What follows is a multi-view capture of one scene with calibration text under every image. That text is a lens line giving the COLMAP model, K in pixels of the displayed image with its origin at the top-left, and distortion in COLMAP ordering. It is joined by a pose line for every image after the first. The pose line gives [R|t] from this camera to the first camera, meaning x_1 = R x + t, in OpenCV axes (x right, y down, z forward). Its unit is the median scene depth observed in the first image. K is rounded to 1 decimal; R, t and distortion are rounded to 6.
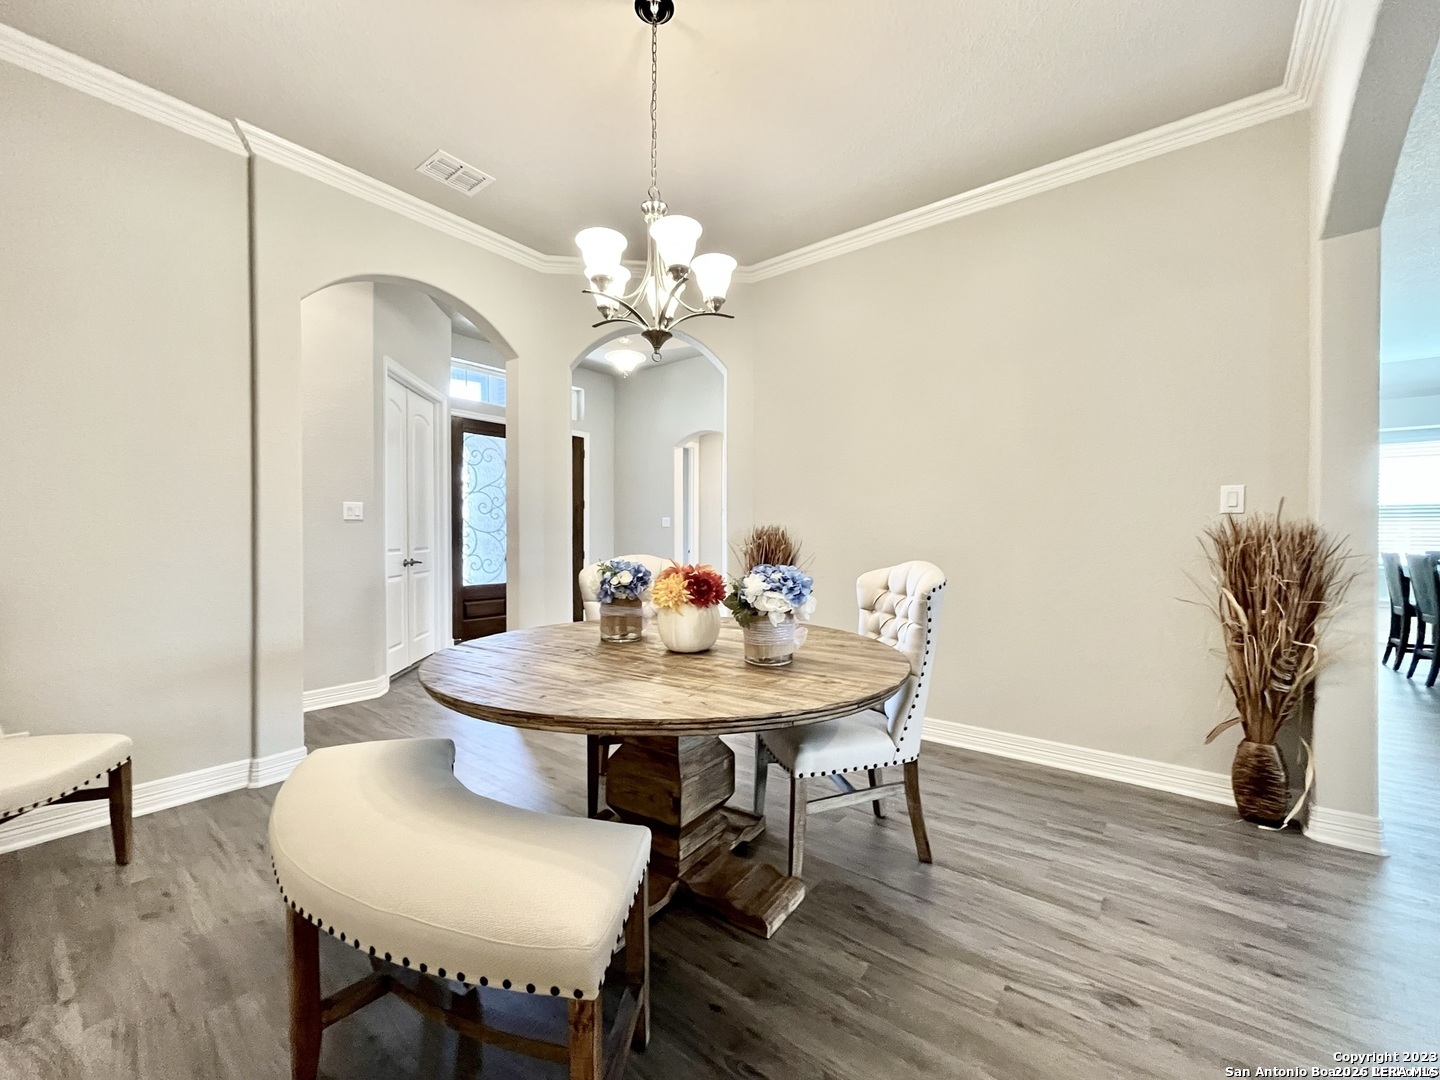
lens RADIAL K [[583.0, 0, 717.0], [0, 583.0, 538.6], [0, 0, 1]] dist [-0.001997, -0.000364]
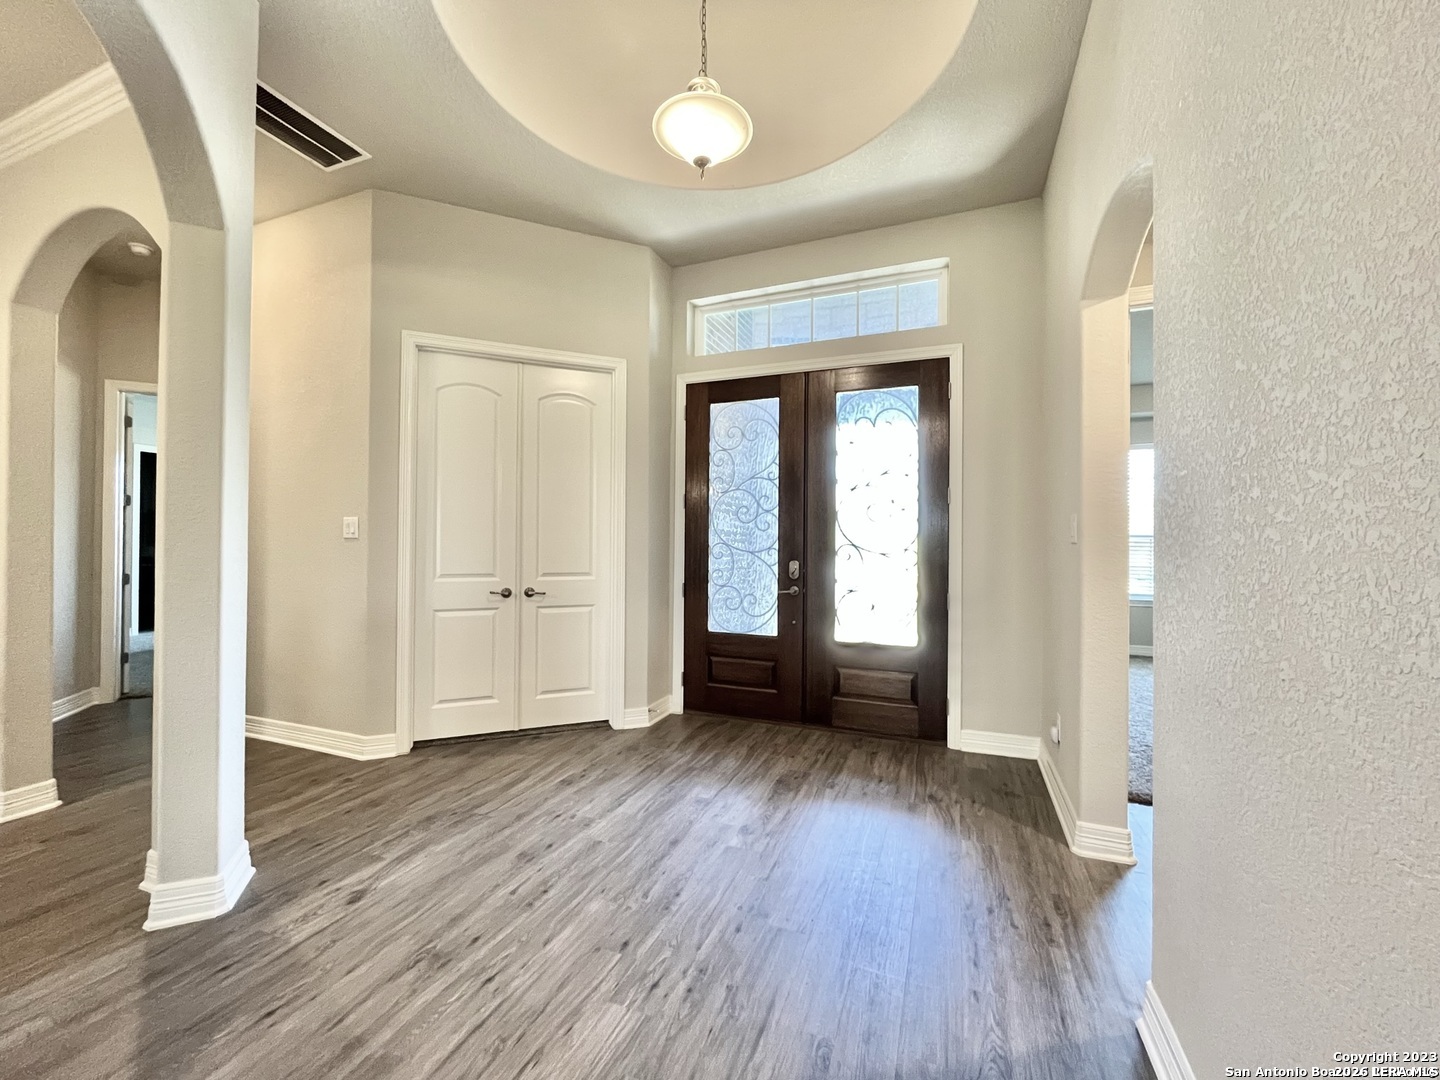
lens RADIAL K [[584.6, 0, 720.0], [0, 584.6, 540.0], [0, 0, 1]] dist [0.008256, -0.000147]
pose [[0.286459, -0.007697, -0.958062, 0.220046], [-0.010895, 0.999877, -0.011291, -0.016925], [0.958031, 0.013673, 0.286340, 0.821288]]
